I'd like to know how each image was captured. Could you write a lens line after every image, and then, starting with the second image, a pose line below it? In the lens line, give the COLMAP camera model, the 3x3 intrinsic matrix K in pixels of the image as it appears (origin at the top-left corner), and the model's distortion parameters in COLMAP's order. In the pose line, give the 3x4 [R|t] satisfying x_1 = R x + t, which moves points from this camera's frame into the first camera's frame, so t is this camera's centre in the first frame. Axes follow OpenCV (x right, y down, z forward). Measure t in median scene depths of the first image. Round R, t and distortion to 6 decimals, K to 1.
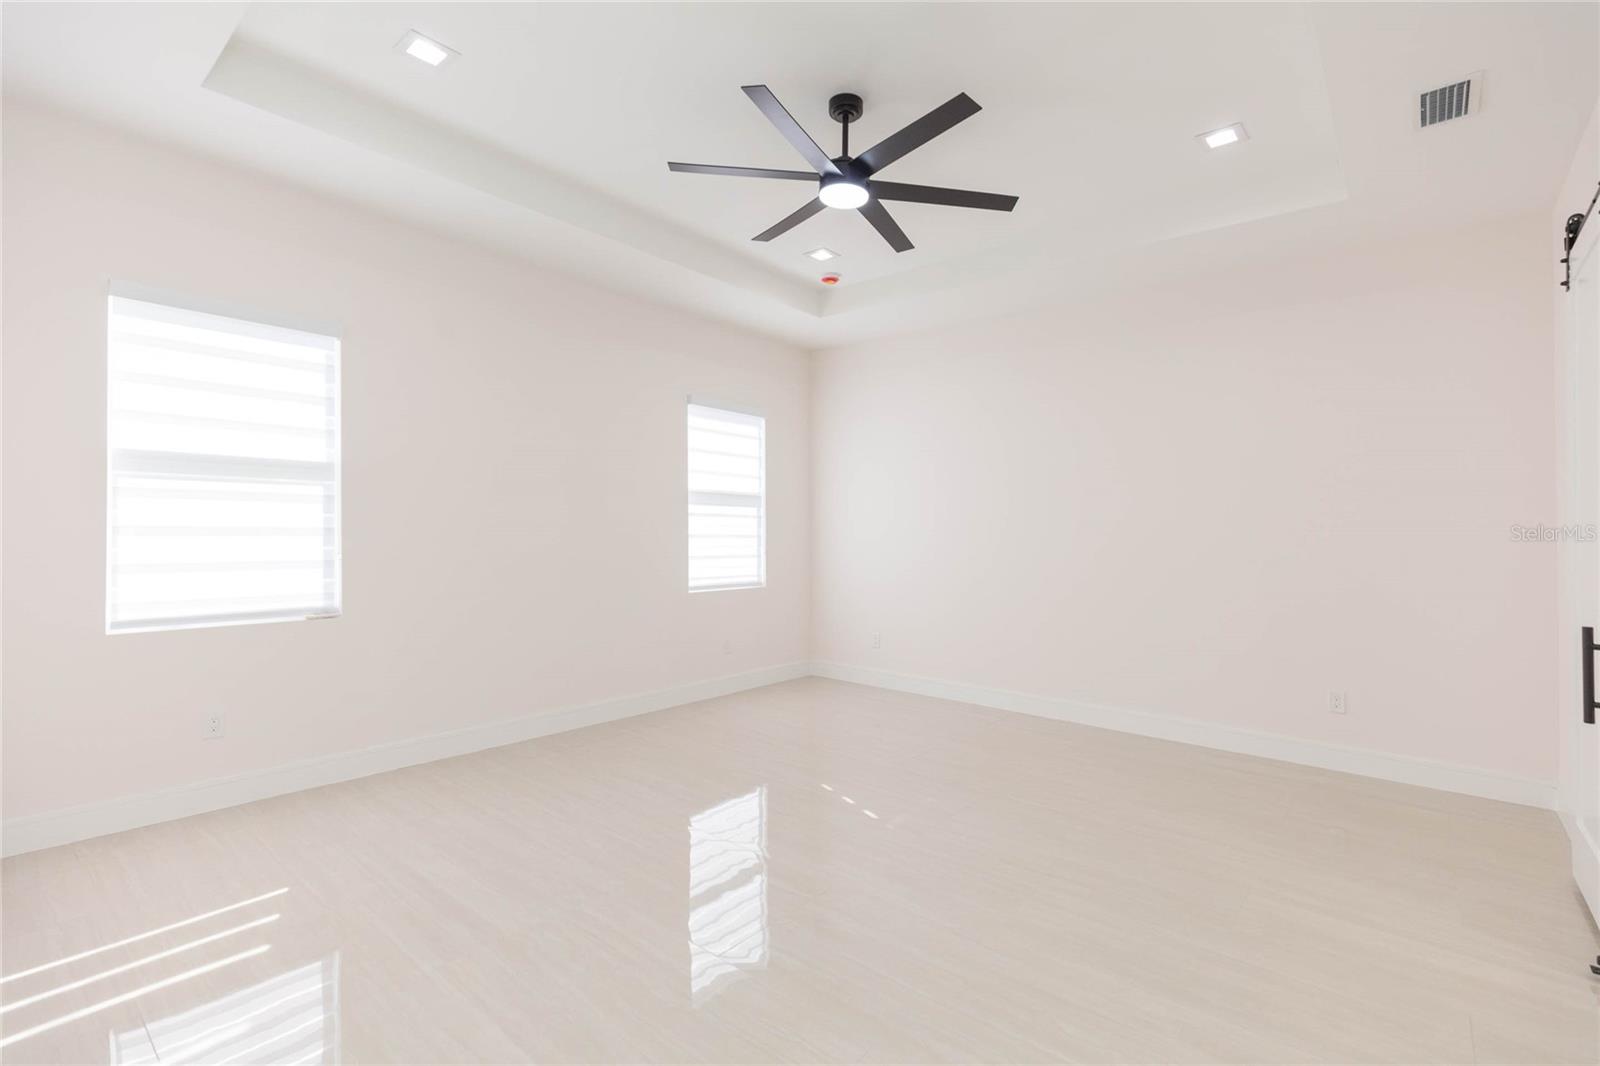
lens RADIAL K [[718.3, 0, 809.8], [0, 718.3, 512.7], [0, 0, 1]] dist [0.002965, 0.000075]
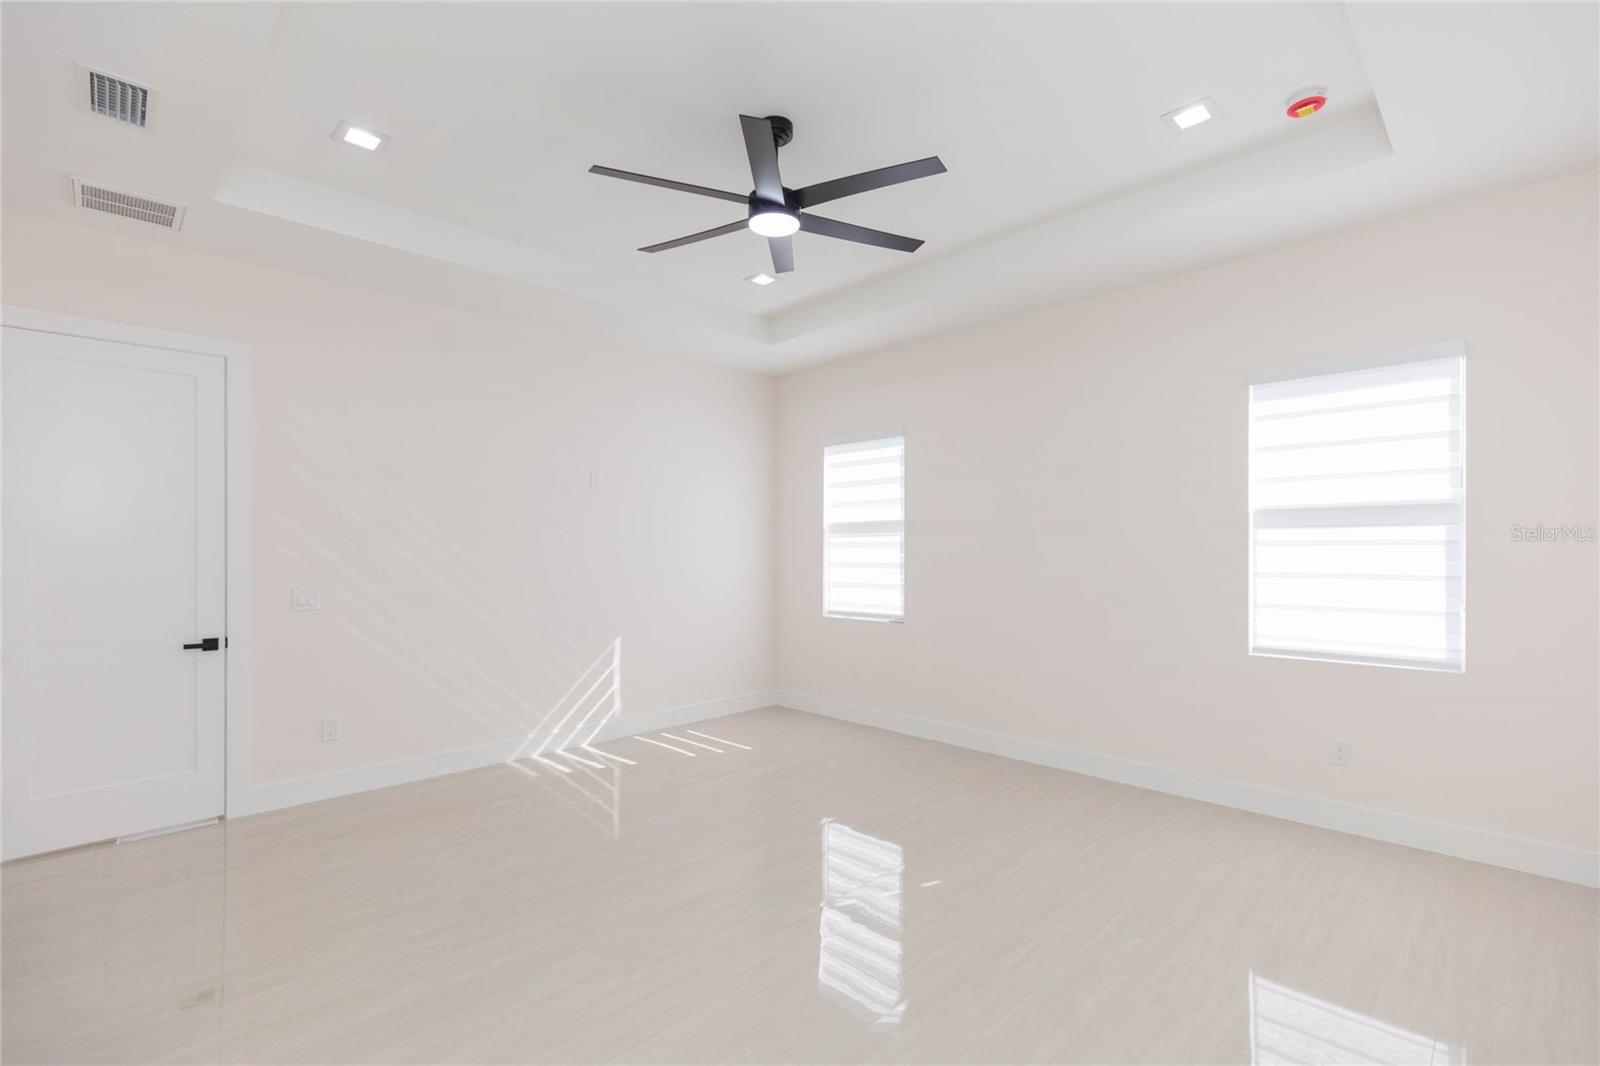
lens RADIAL K [[693.9, 0, 854.8], [0, 693.9, 555.0], [0, 0, 1]] dist [-0.002042, -0.000222]
pose [[-0.047310, -0.026504, -0.998529, 0.527913], [0.011056, 0.999573, -0.027056, 0.027539], [0.998819, -0.012320, -0.046997, 0.643157]]
